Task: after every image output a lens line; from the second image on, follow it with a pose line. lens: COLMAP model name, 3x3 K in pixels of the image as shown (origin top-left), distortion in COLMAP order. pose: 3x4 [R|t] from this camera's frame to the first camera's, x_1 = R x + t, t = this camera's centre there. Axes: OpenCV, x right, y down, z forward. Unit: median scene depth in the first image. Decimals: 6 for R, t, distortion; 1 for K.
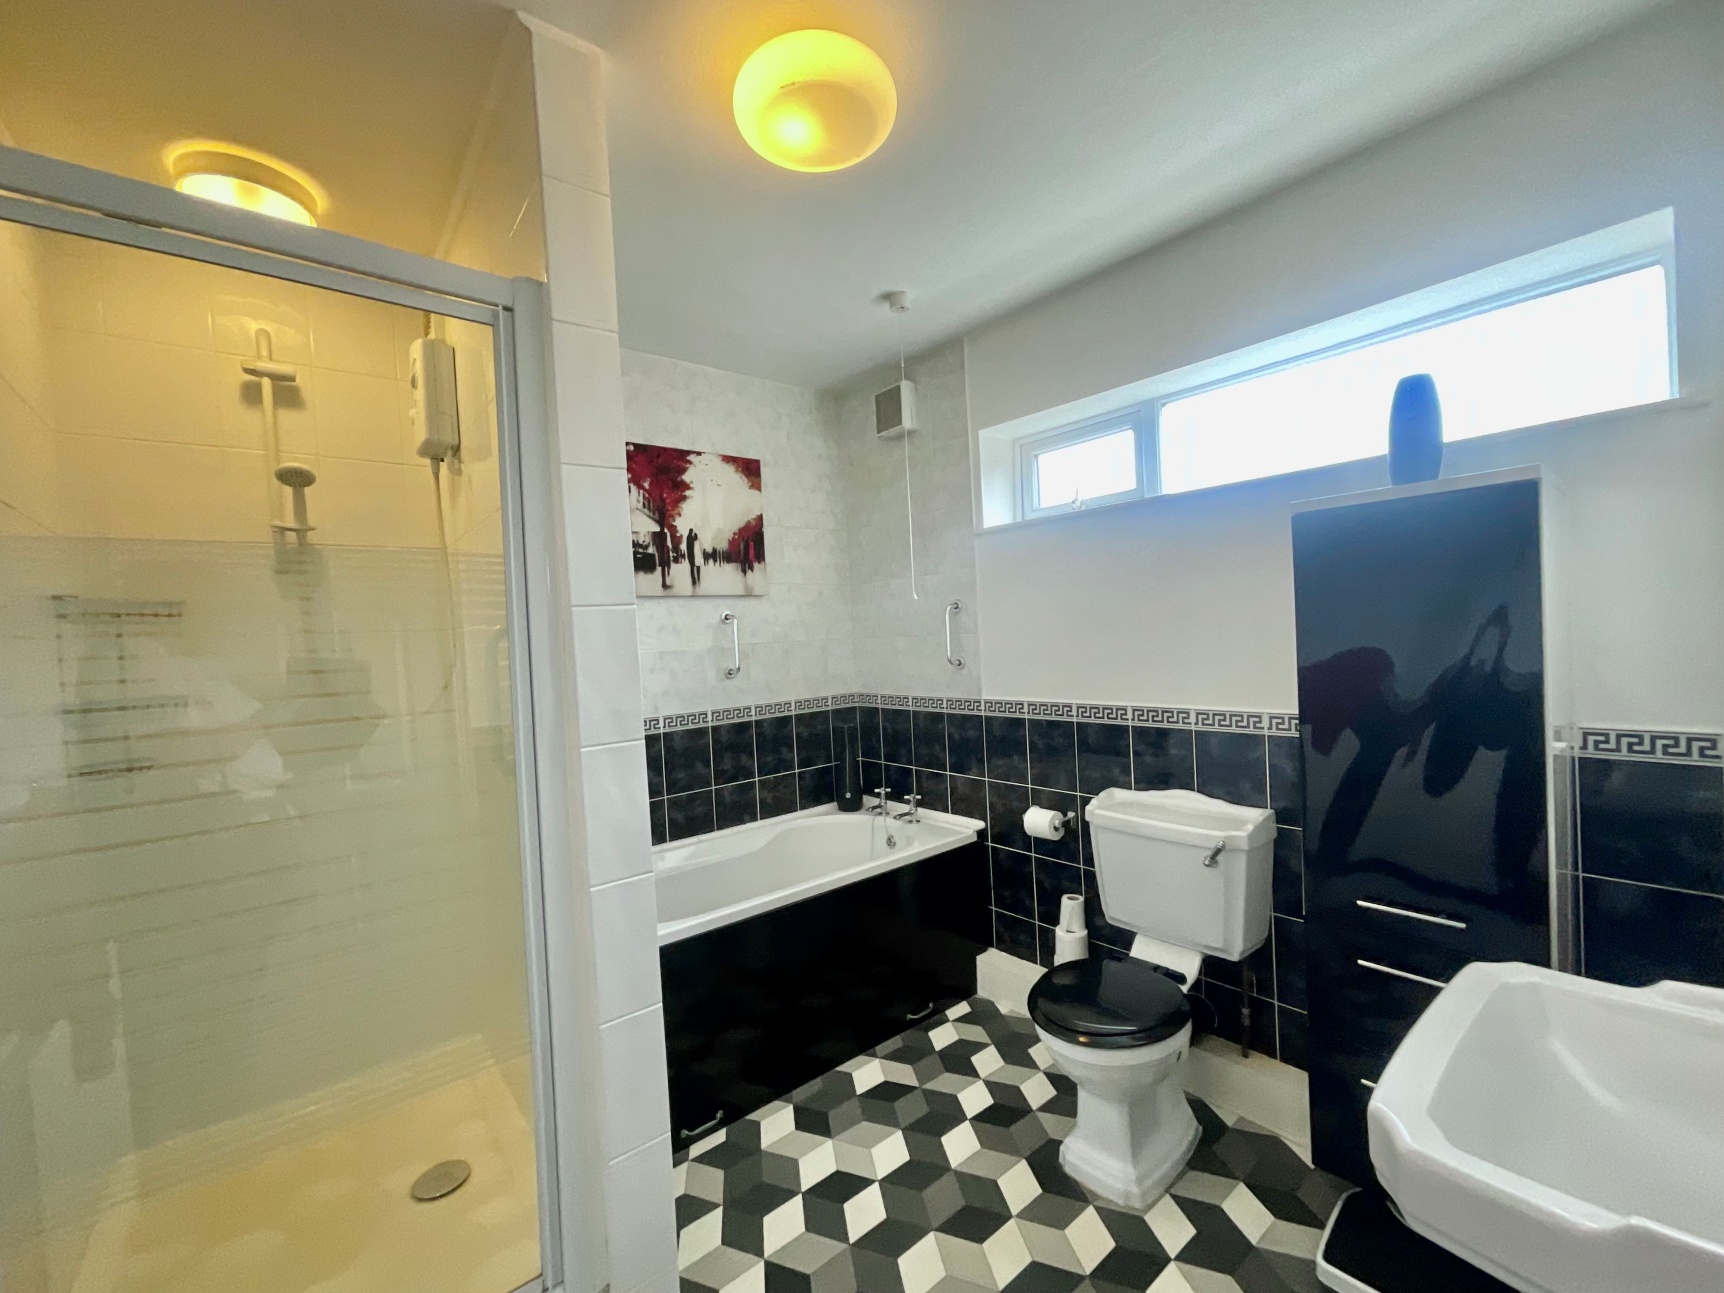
lens RADIAL K [[701.0, 0, 874.9], [0, 701.0, 647.0], [0, 0, 1]] dist [0.002039, 0.000584]
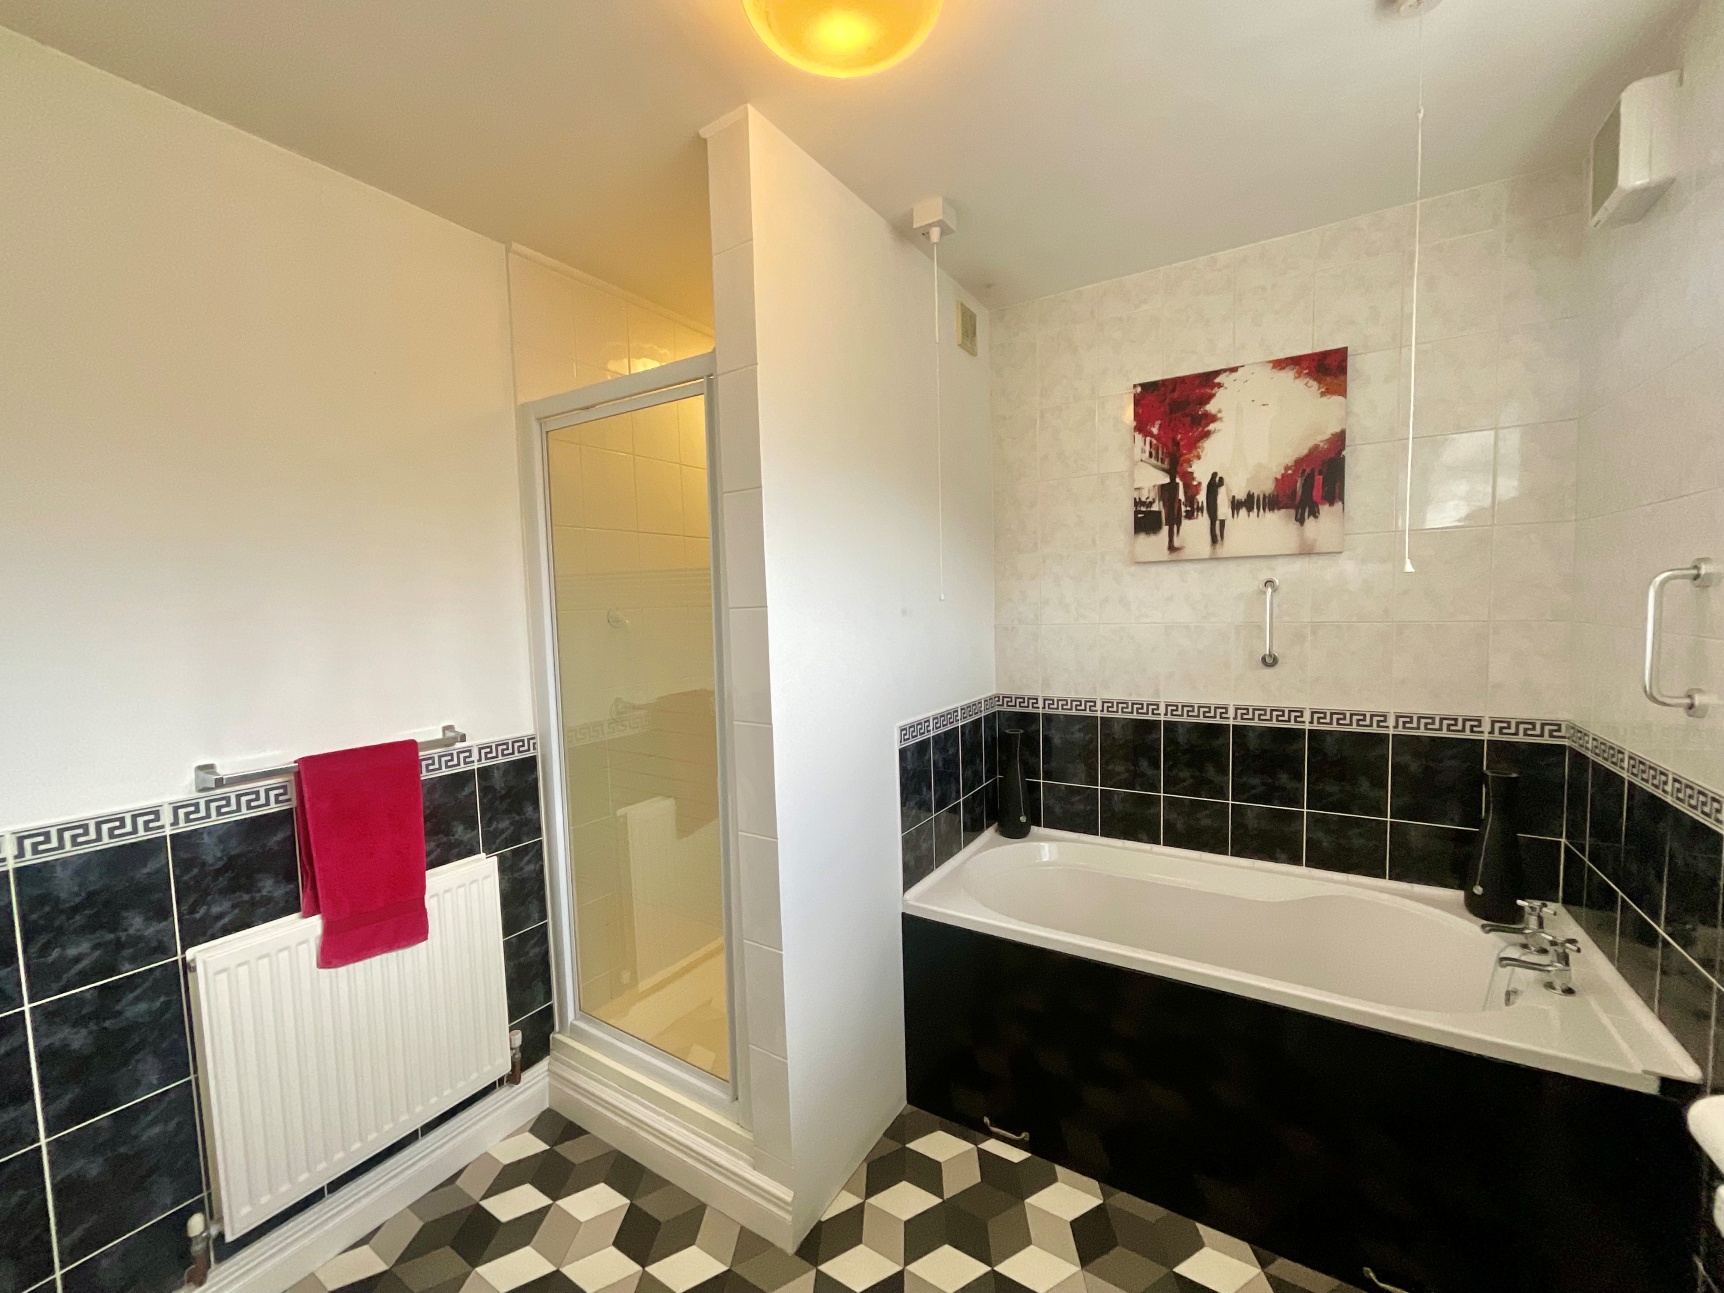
lens RADIAL K [[701.0, 0, 874.9], [0, 701.0, 647.0], [0, 0, 1]] dist [0.002039, 0.000584]
pose [[0.320682, 0.109094, -0.940883, 0.379139], [-0.007842, 0.993617, 0.112536, -0.060268], [0.947154, -0.028710, 0.319491, 0.386224]]
